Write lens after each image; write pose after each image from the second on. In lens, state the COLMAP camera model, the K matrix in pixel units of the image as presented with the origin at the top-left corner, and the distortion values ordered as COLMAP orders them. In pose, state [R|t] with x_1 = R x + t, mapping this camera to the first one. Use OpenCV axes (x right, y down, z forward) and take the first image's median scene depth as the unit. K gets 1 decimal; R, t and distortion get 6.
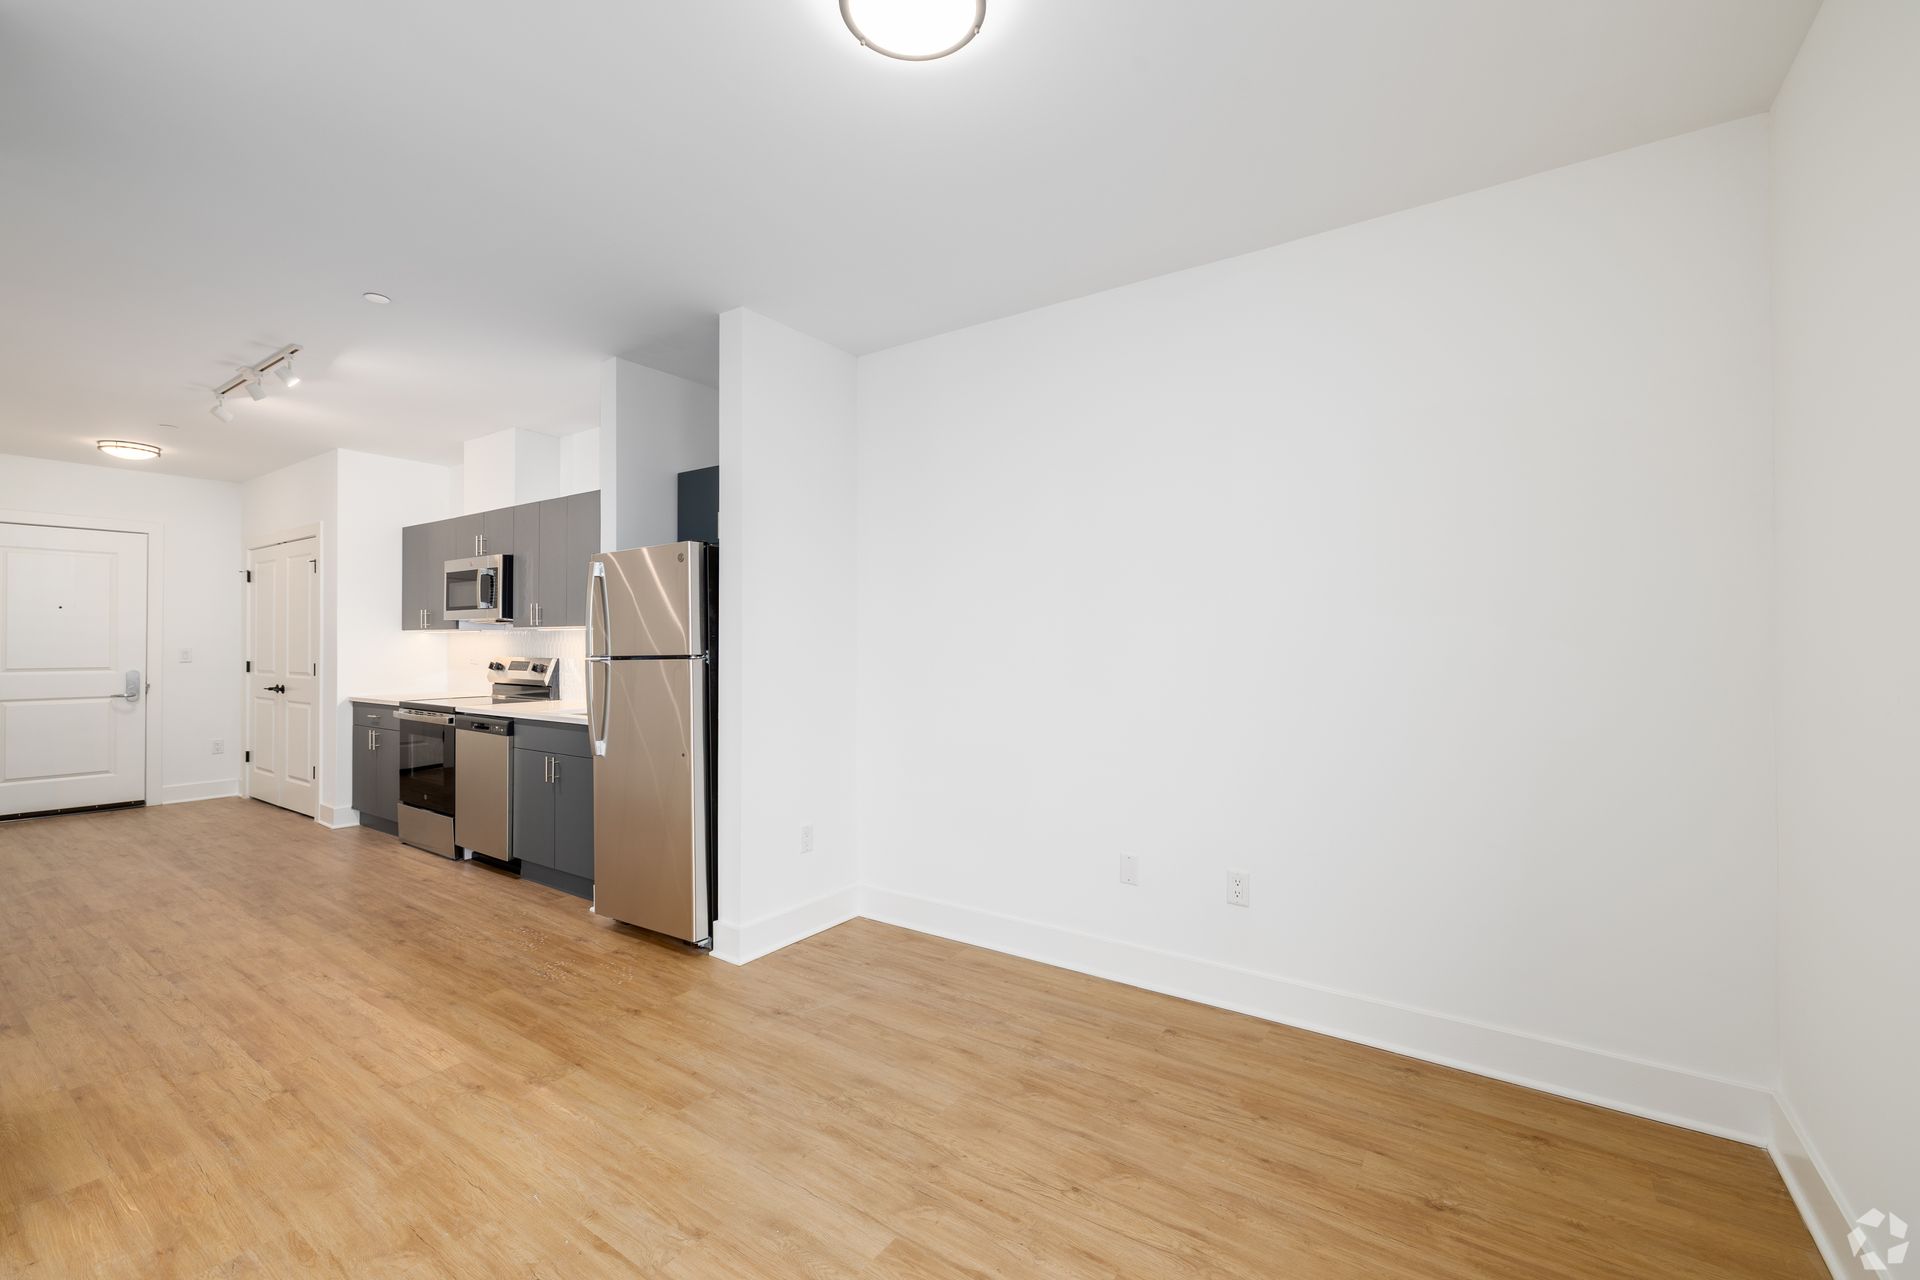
lens RADIAL K [[807.9, 0, 951.7], [0, 807.9, 643.9], [0, 0, 1]] dist [0.009722, 0.000367]
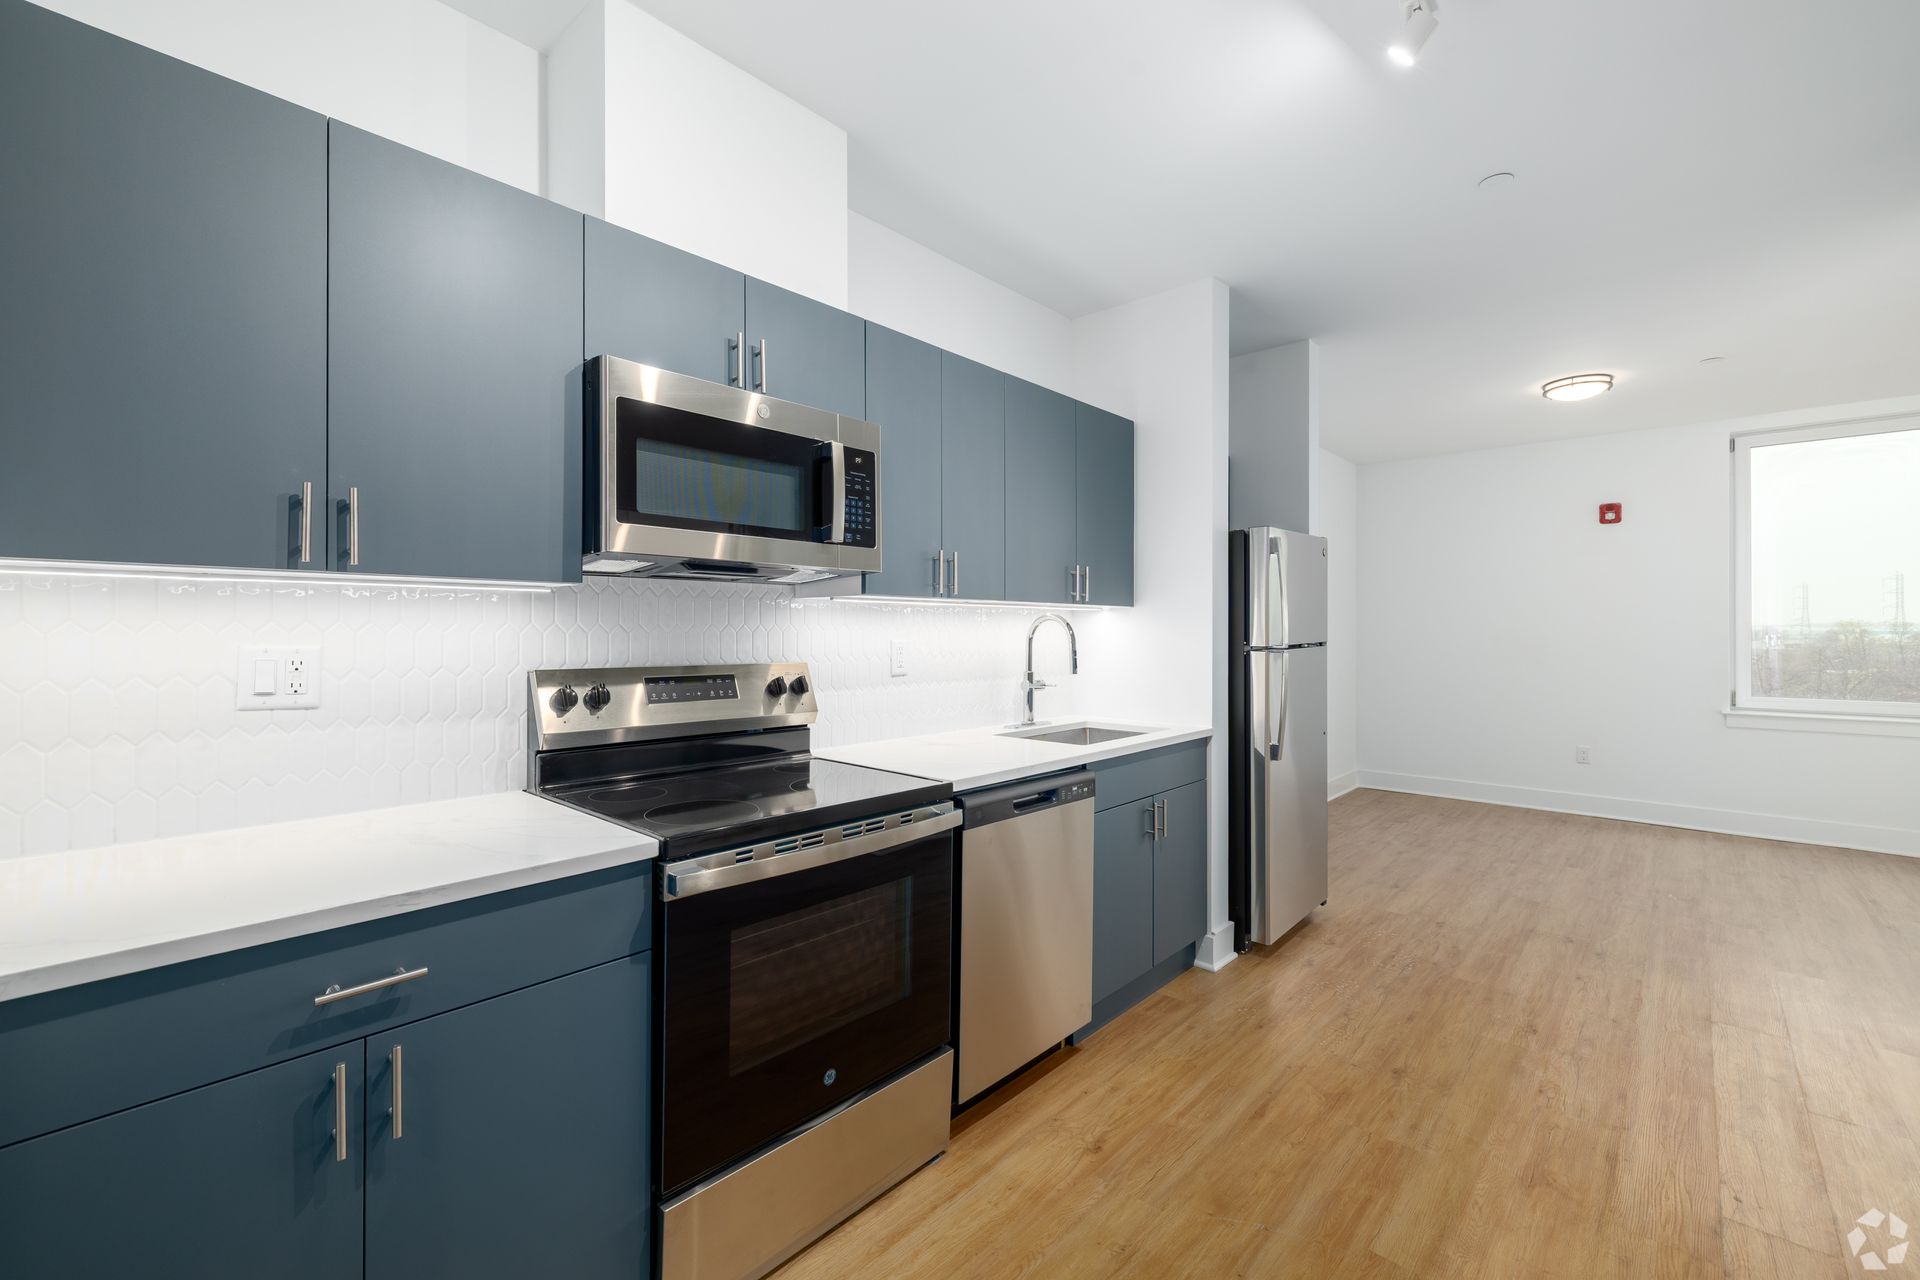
lens RADIAL K [[807.9, 0, 959.7], [0, 807.9, 630.3], [0, 0, 1]] dist [0.009722, 0.000367]
pose [[0.115261, 0.004365, 0.993326, -1.374757], [0.002169, 0.999987, -0.004646, 0.003010], [-0.993333, 0.002690, 0.115250, 1.268297]]
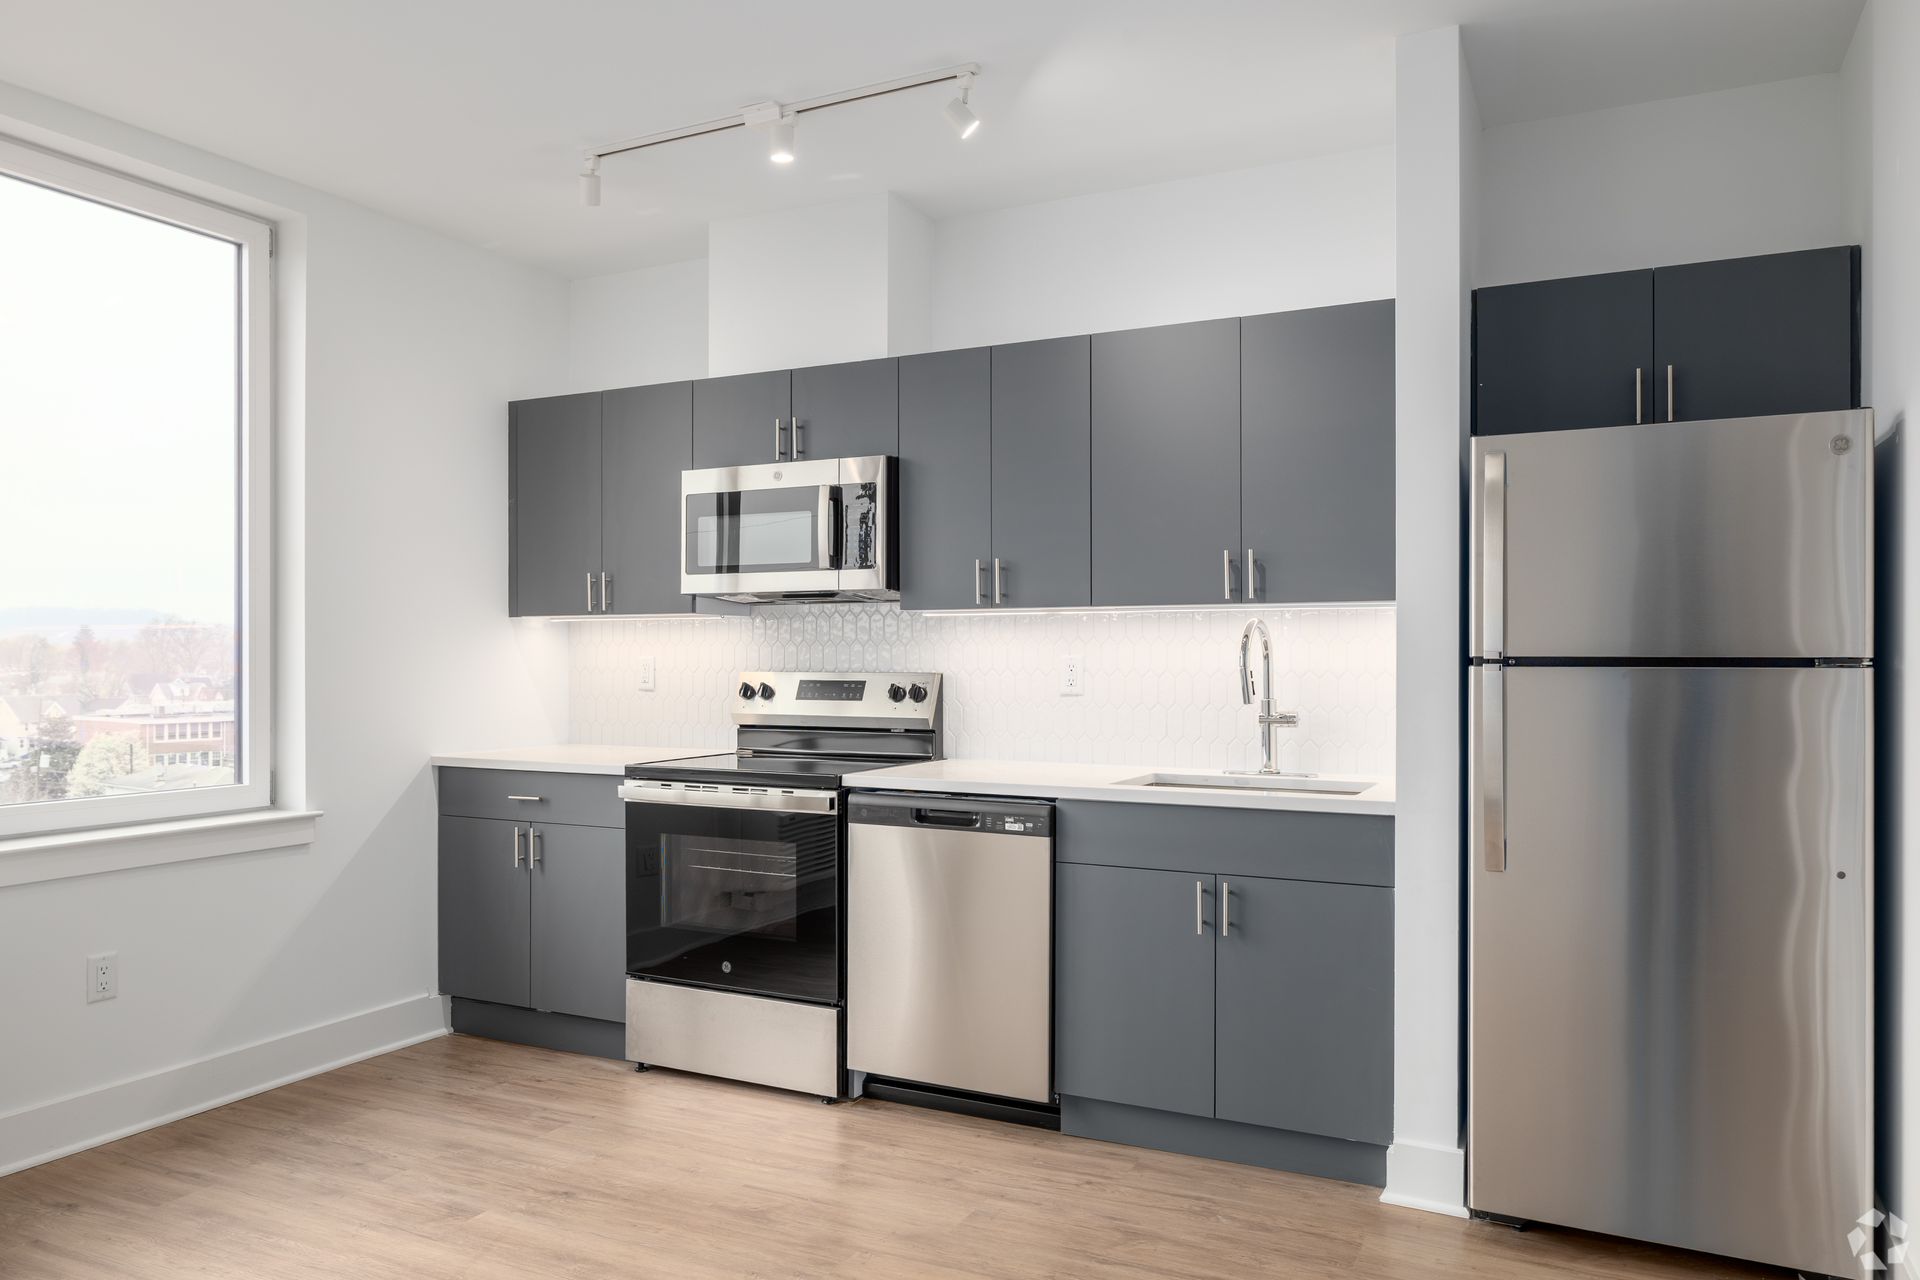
lens RADIAL K [[1312.8, 0, 977.8], [0, 1312.8, 657.9], [0, 0, 1]] dist [-0.011014, 0.001662]
pose [[0.986637, 0.000483, 0.162932, -0.879831], [-0.001111, 0.999992, 0.003763, 0.008268], [-0.162929, -0.003893, 0.986630, 0.313777]]
